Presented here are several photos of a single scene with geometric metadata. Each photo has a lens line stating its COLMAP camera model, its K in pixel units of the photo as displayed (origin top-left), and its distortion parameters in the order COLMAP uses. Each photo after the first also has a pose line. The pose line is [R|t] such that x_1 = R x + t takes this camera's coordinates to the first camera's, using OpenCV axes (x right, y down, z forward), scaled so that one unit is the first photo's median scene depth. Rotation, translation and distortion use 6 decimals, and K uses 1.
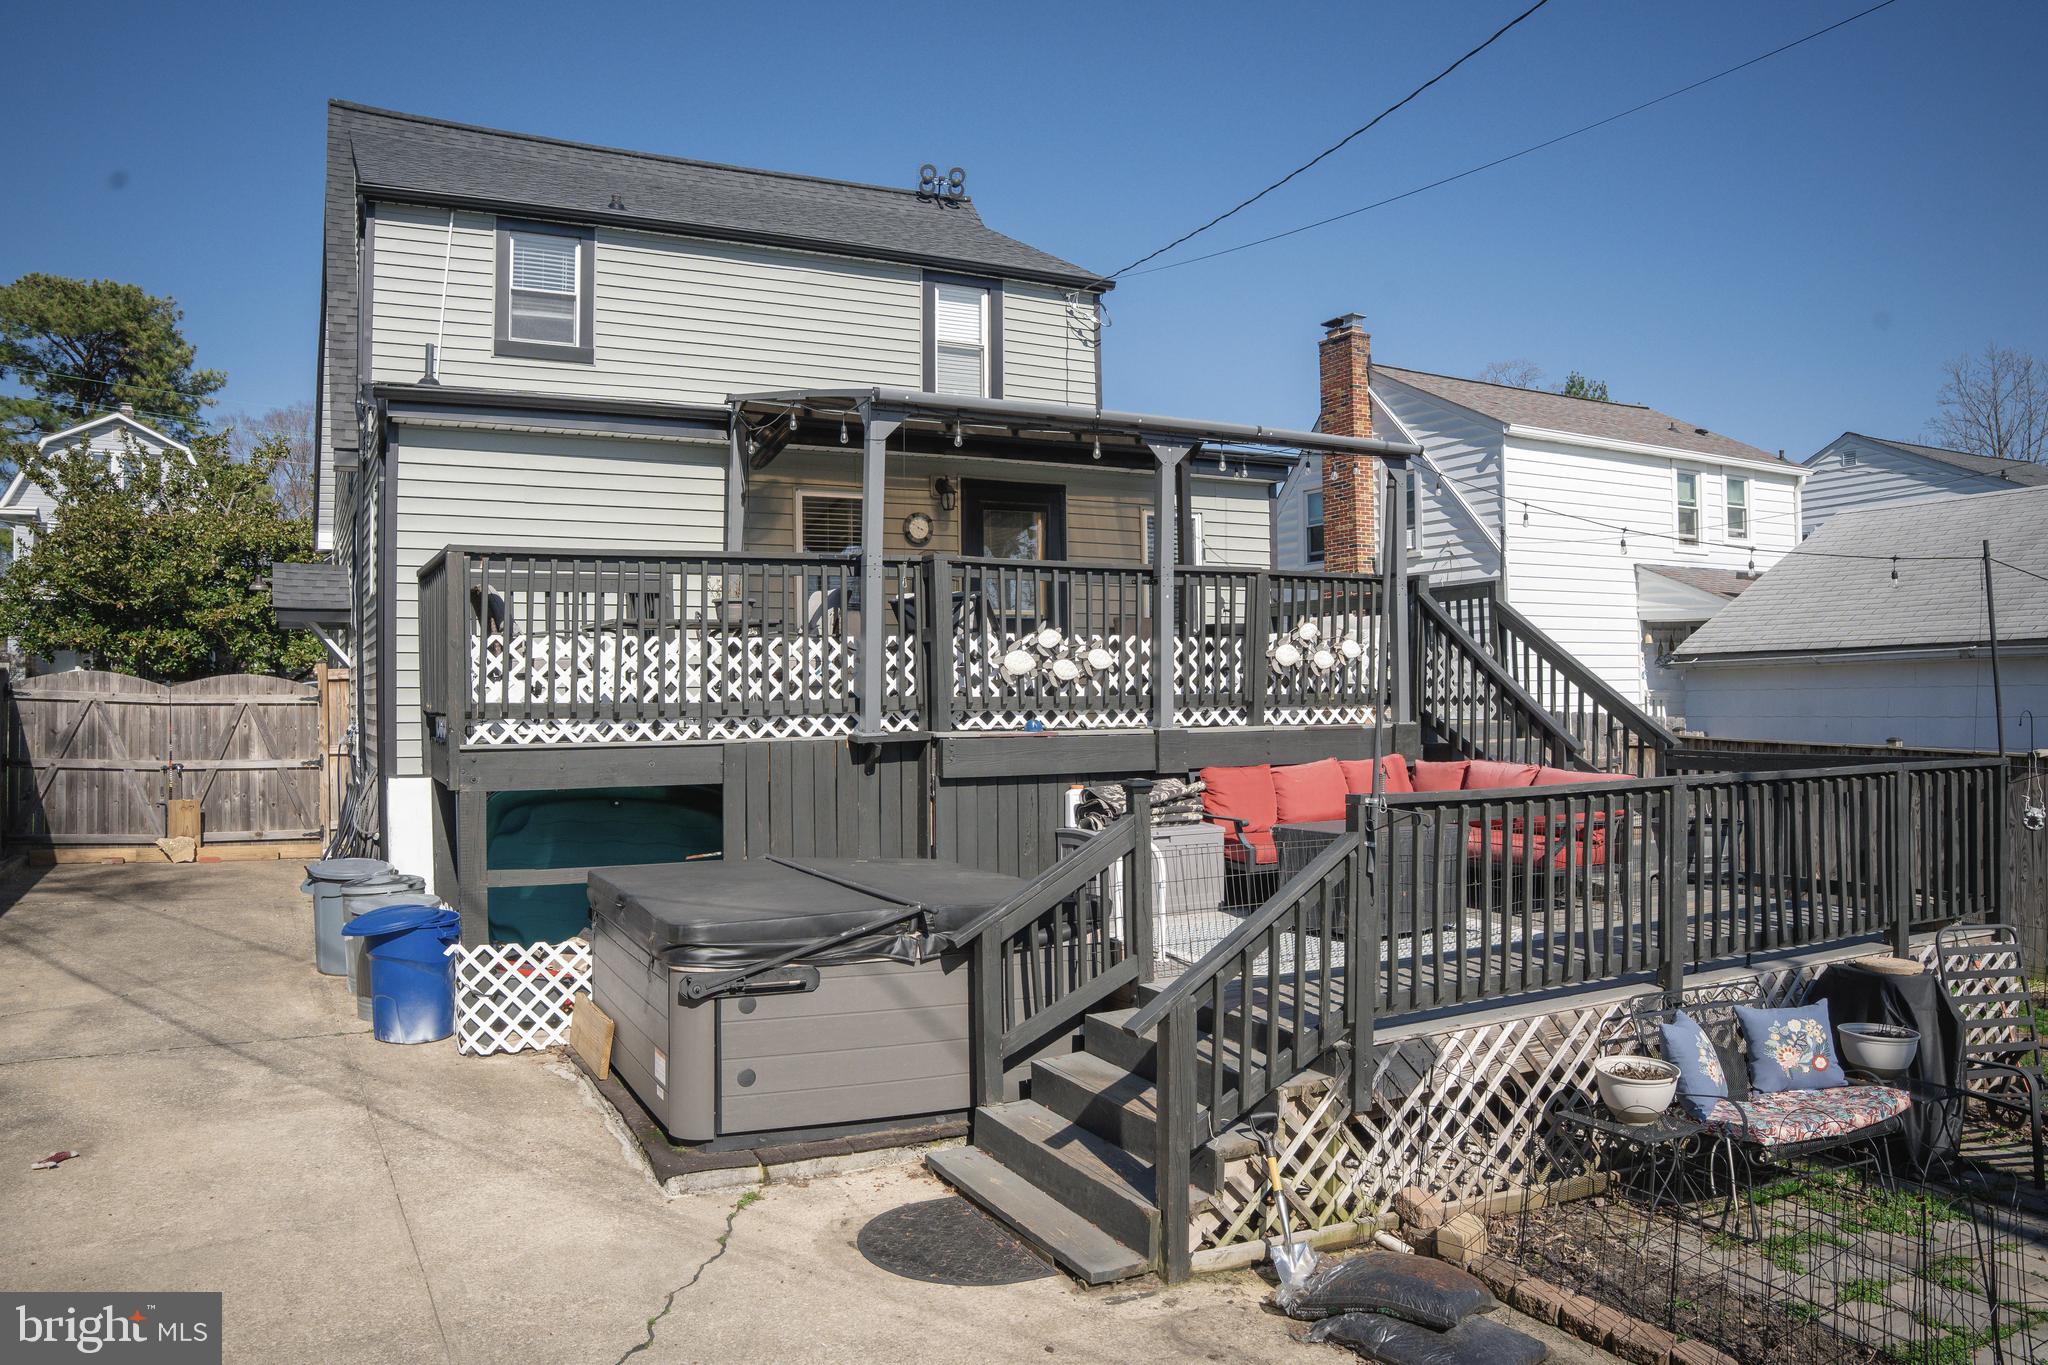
lens RADIAL K [[1420.8, 0, 1017.4], [0, 1420.8, 688.1], [0, 0, 1]] dist [-0.158560, 0.116399]
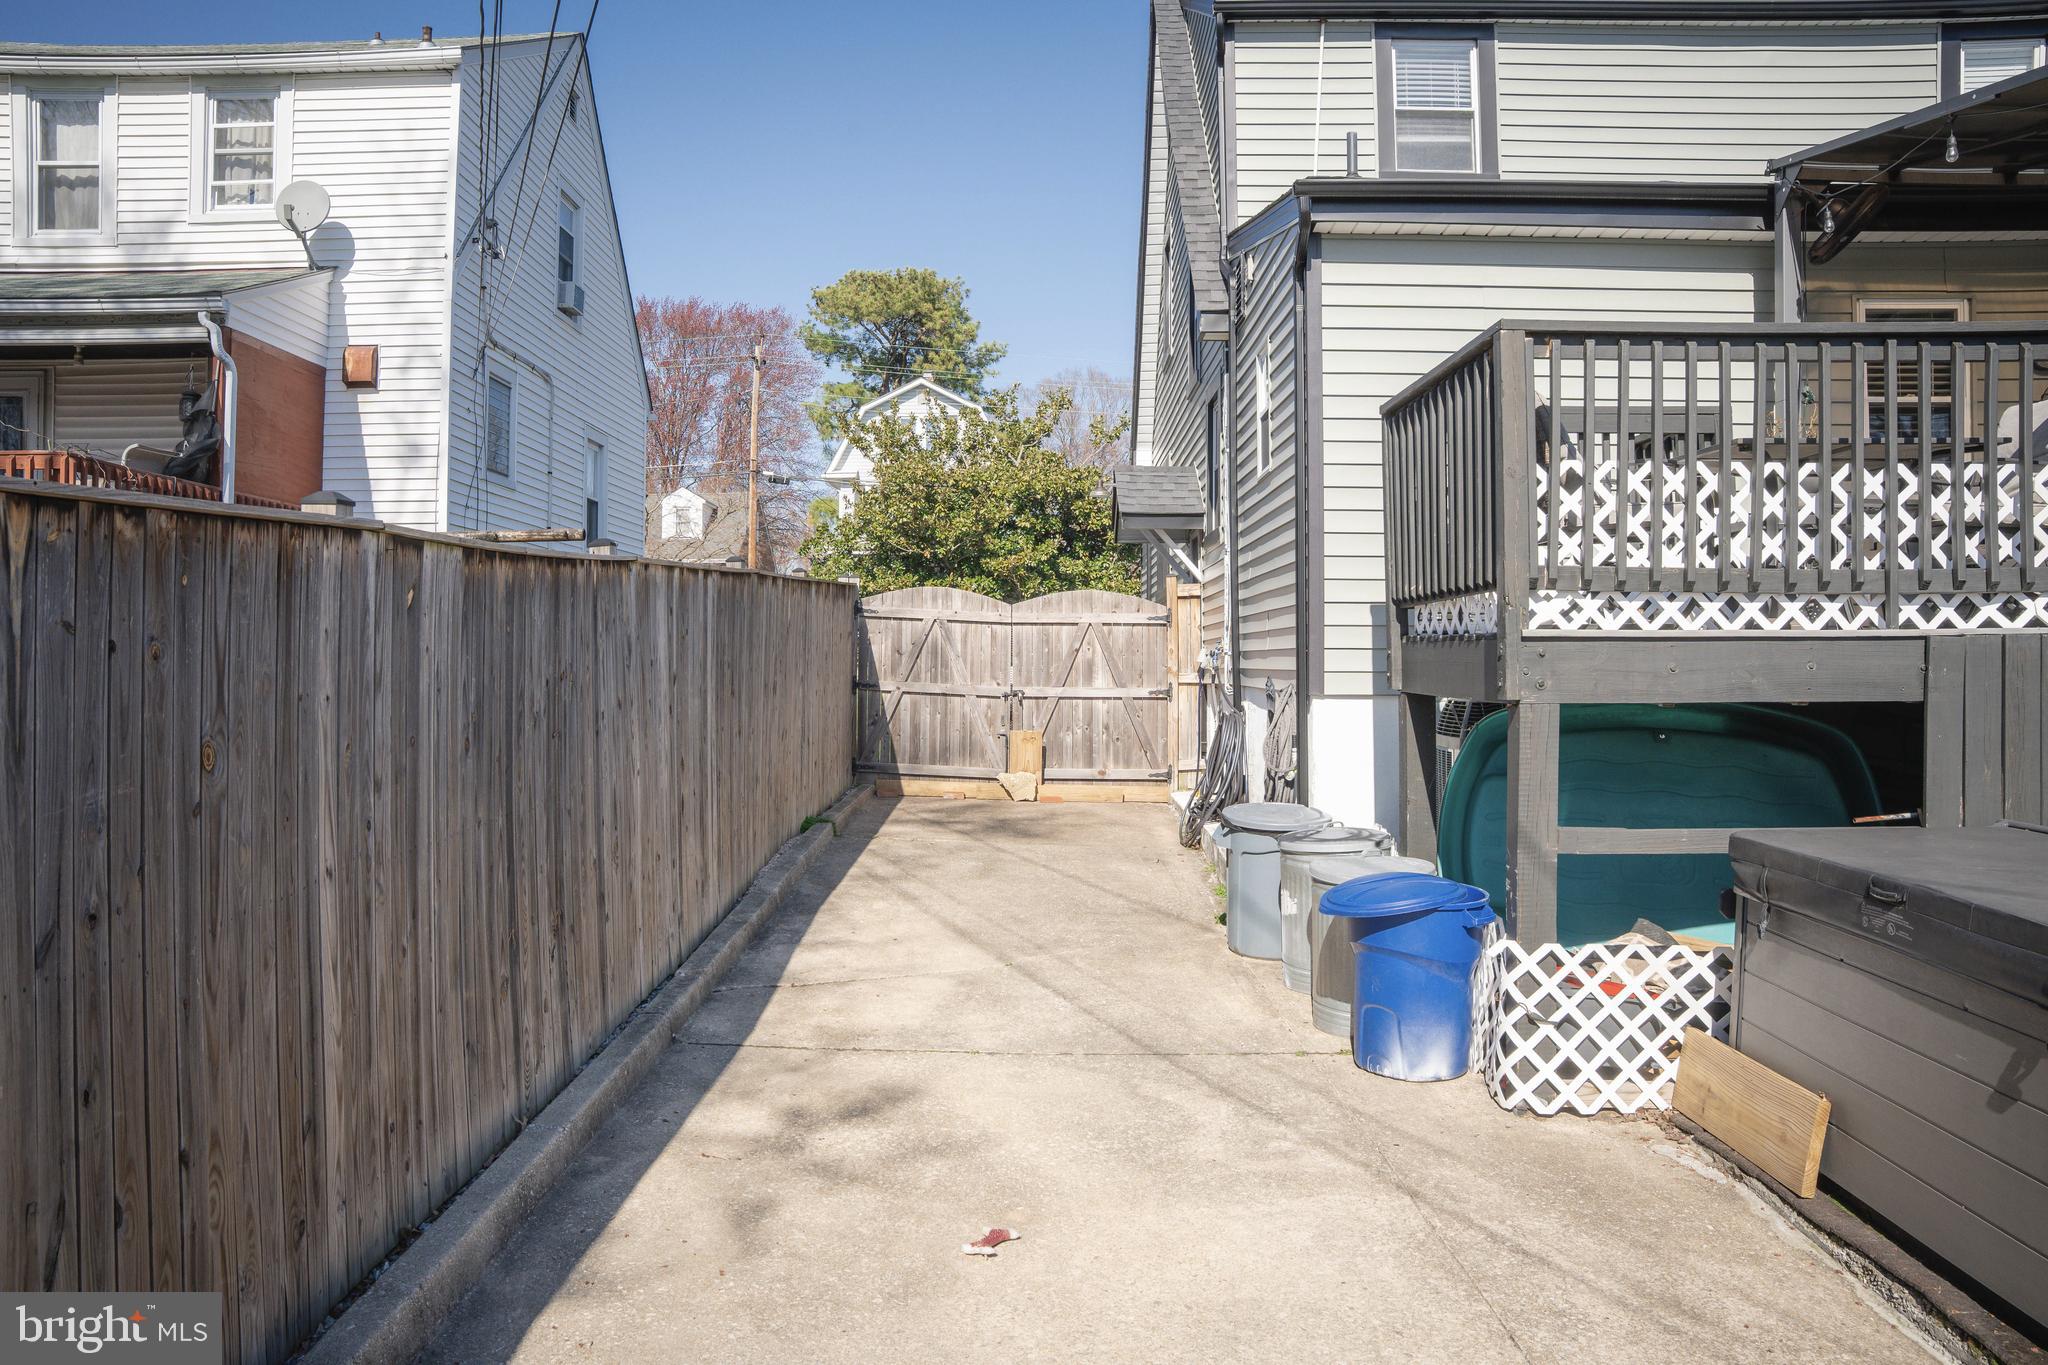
lens RADIAL K [[1469.7, 0, 1030.7], [0, 1469.7, 644.9], [0, 0, 1]] dist [-0.210272, 0.215170]
pose [[0.874338, 0.003680, -0.485303, -0.148576], [-0.003352, 0.999993, 0.001545, 0.025418], [0.485306, 0.000276, 0.874345, 0.165840]]
